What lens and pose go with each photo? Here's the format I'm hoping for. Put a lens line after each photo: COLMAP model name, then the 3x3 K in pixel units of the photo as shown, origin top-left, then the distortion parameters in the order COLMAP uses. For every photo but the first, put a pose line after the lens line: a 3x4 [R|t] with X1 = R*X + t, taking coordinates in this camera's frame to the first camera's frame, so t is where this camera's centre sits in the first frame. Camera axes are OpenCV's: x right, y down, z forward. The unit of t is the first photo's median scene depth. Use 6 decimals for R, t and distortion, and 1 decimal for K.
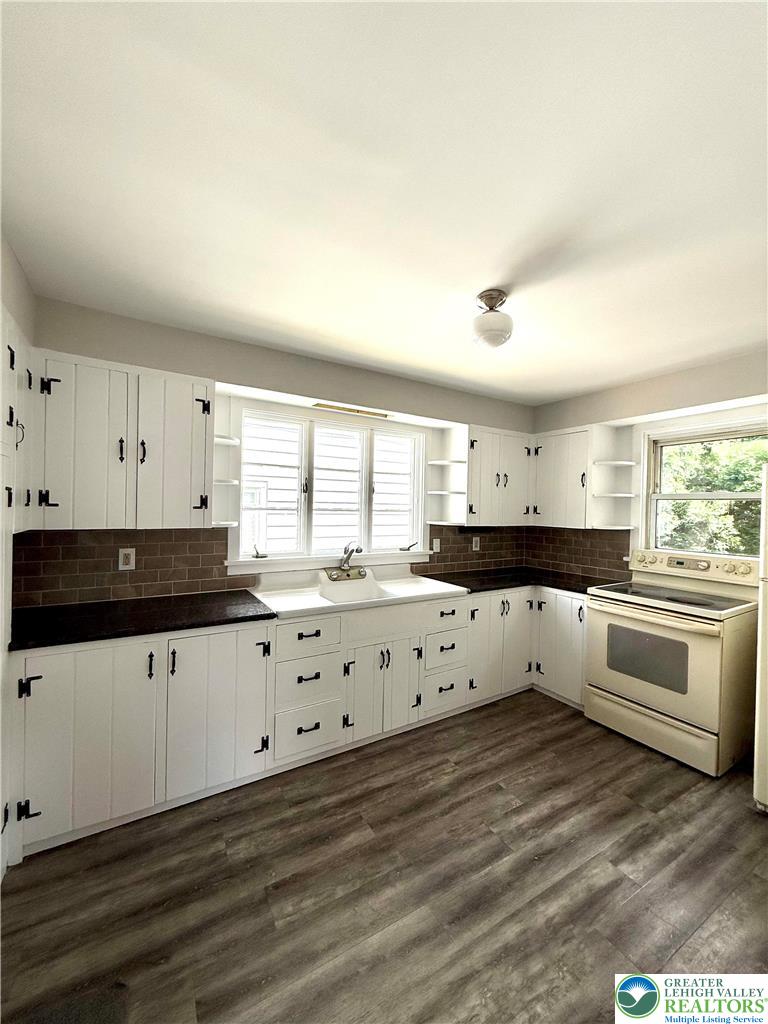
lens RADIAL K [[409.8, 0, 384.0], [0, 409.8, 512.0], [0, 0, 1]] dist [-0.001816, -0.000306]
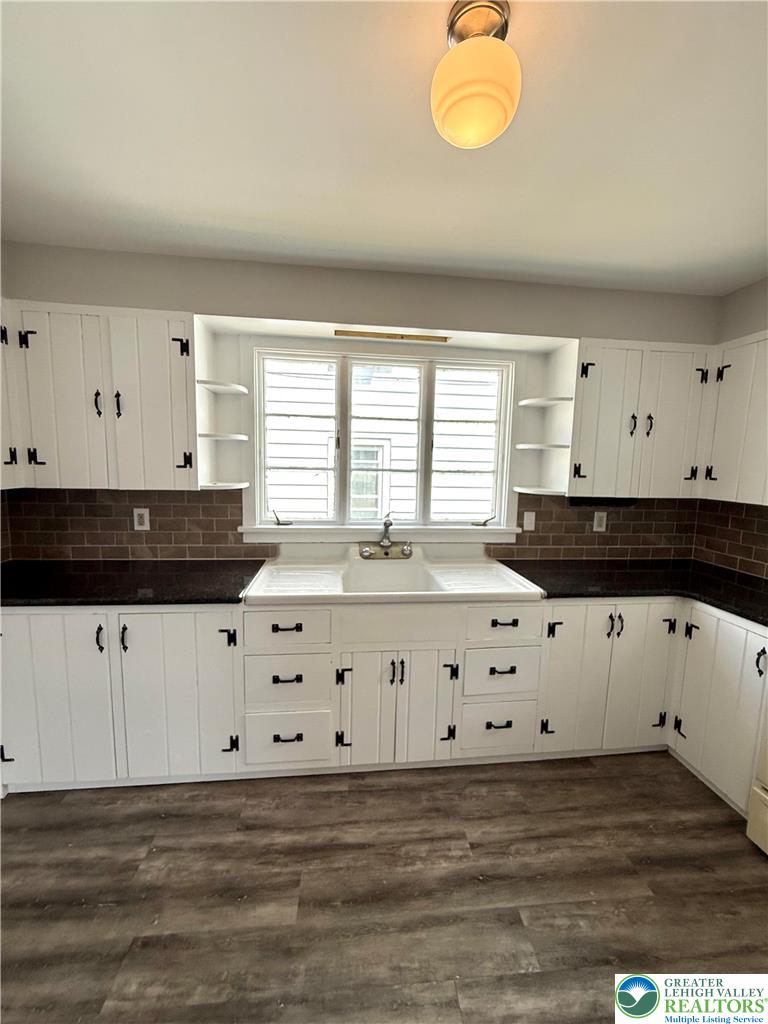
lens RADIAL K [[409.8, 0, 384.0], [0, 409.8, 512.0], [0, 0, 1]] dist [-0.001816, -0.000306]
pose [[0.902587, 0.052432, -0.427303, 0.275141], [-0.009704, 0.994781, 0.101568, -0.006193], [0.430399, -0.087527, 0.898385, 0.335275]]
